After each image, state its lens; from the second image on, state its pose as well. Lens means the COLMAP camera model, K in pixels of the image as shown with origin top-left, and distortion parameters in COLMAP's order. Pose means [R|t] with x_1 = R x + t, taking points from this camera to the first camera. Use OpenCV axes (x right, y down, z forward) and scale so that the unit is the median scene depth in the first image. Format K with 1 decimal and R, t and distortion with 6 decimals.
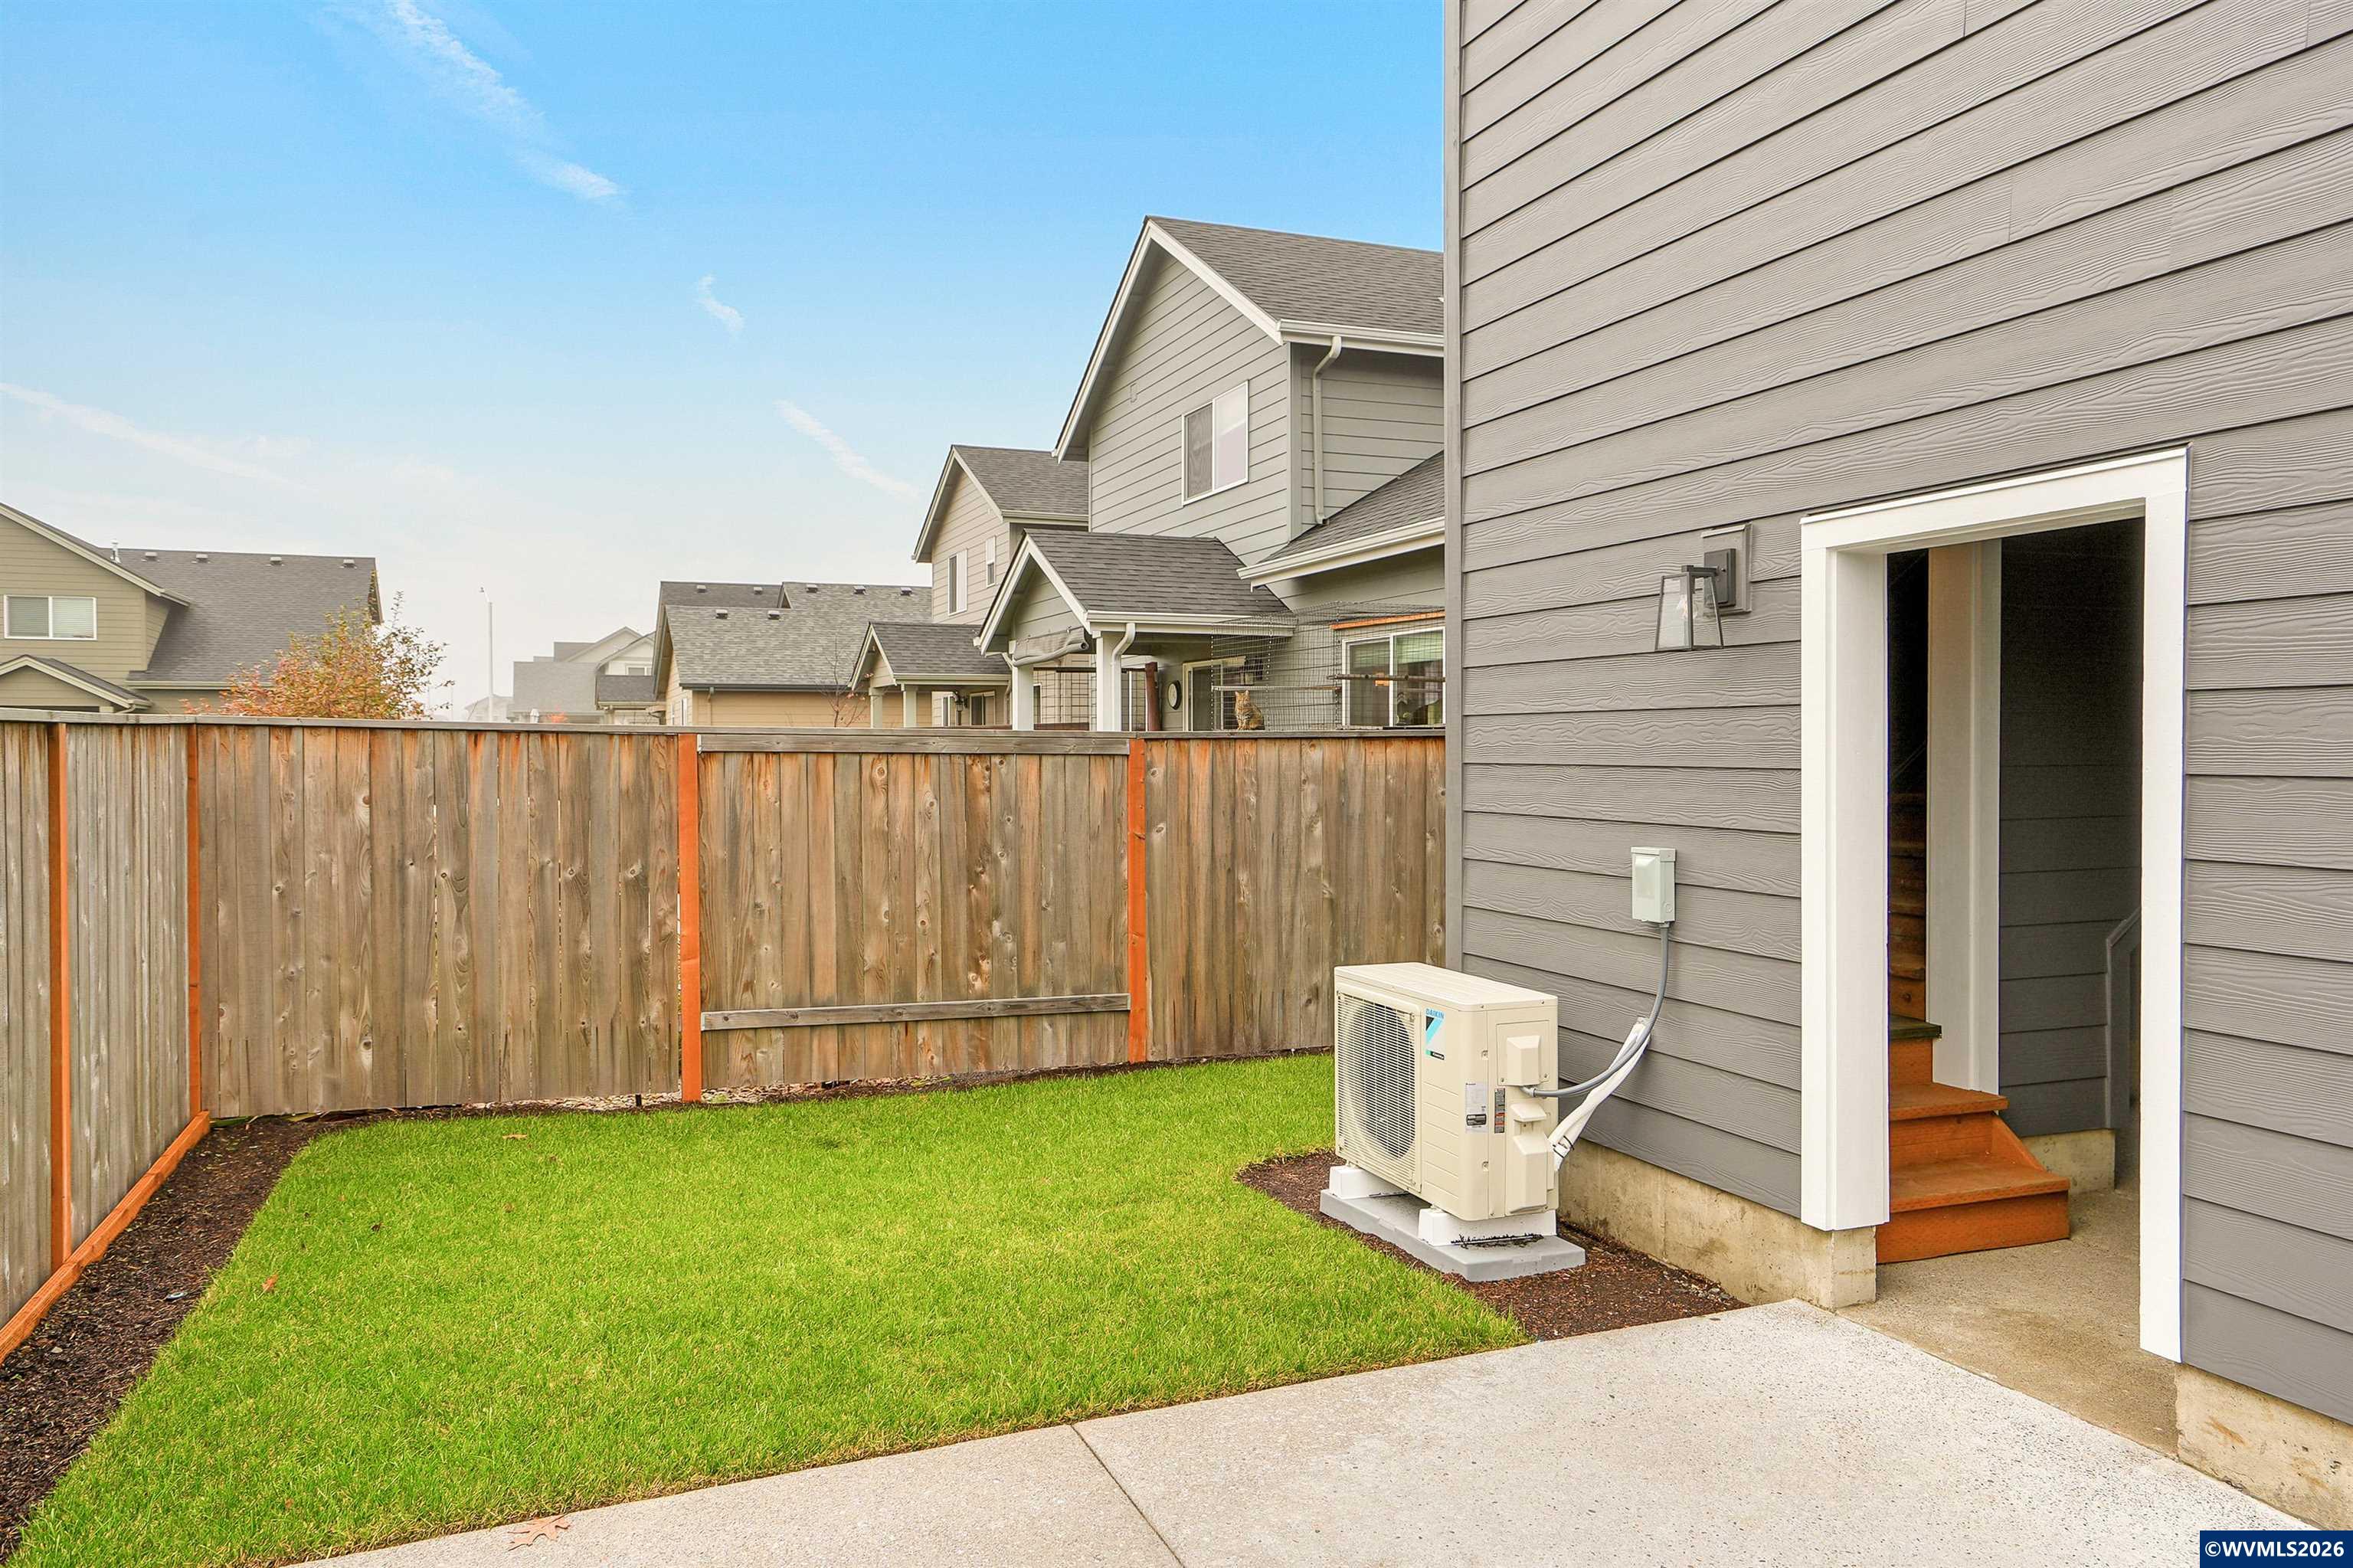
lens RADIAL K [[1687.8, 0, 1174.2], [0, 1687.8, 791.0], [0, 0, 1]] dist [0.012473, 0.013174]
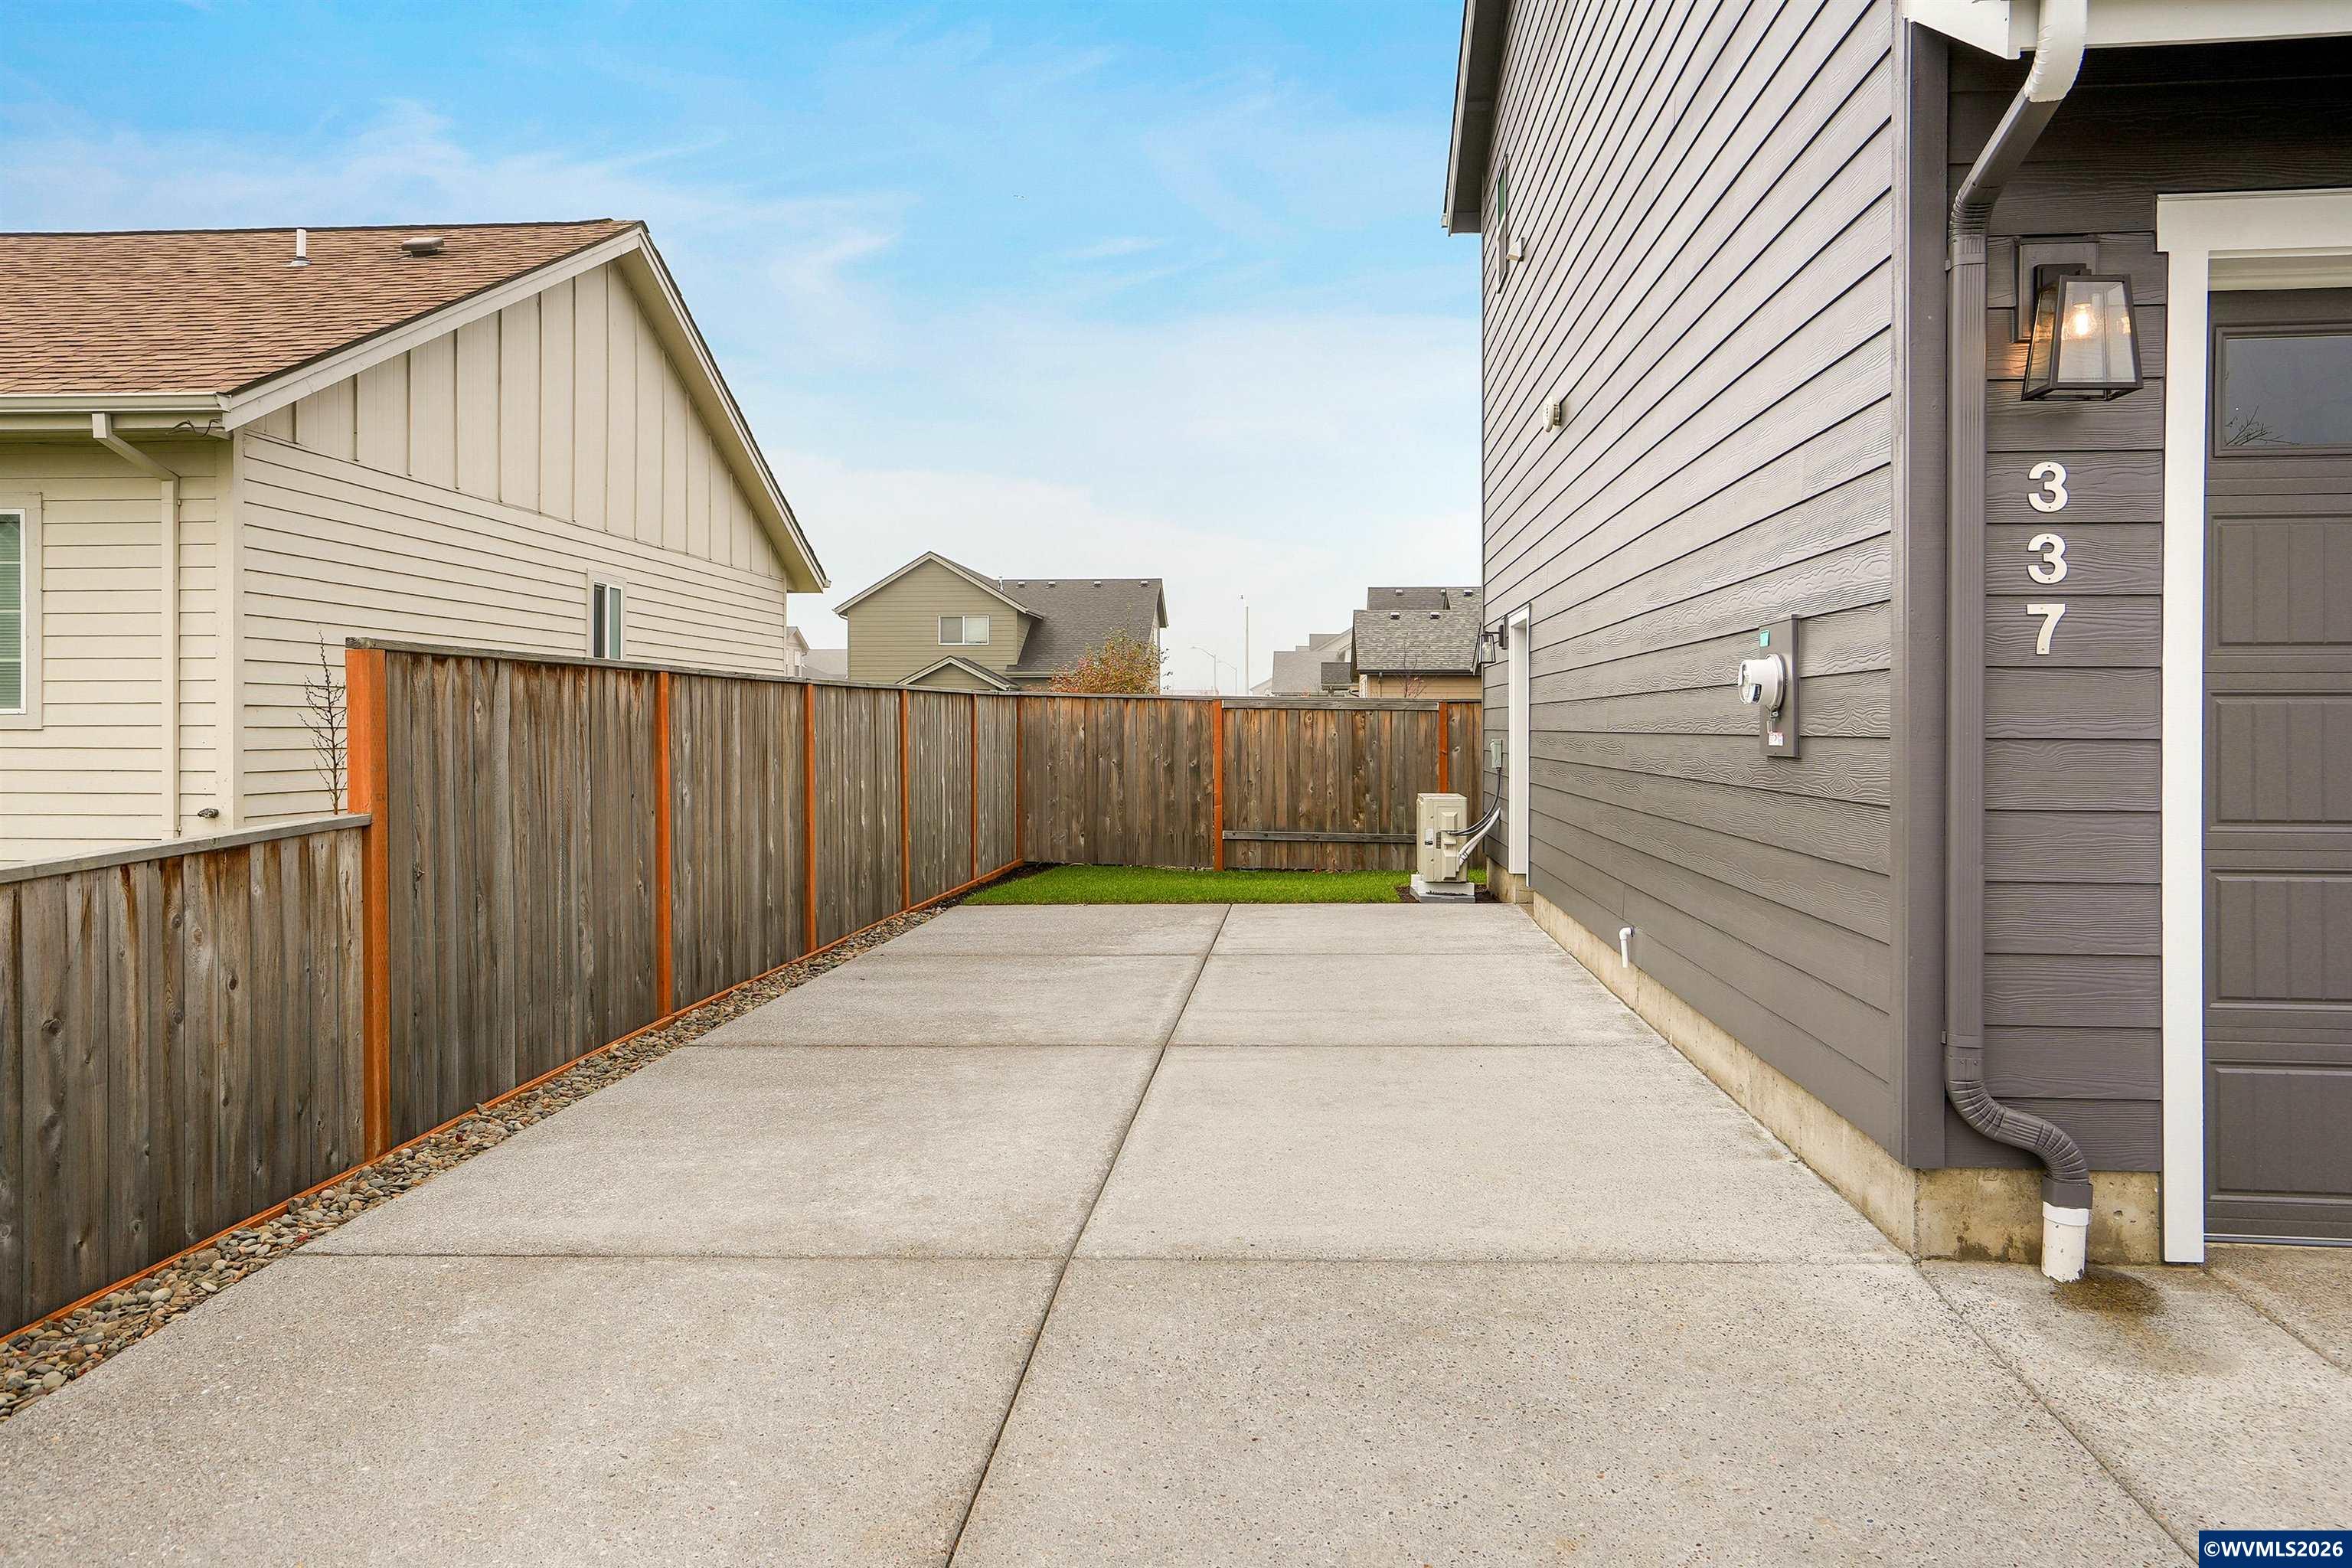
lens RADIAL K [[1575.1, 0, 1177.0], [0, 1575.1, 765.9], [0, 0, 1]] dist [-0.003154, -0.000032]
pose [[0.902325, 0.015403, -0.430780, 0.511993], [-0.015215, 0.999877, 0.003882, 0.042042], [0.430787, 0.003051, 0.902449, -0.800827]]
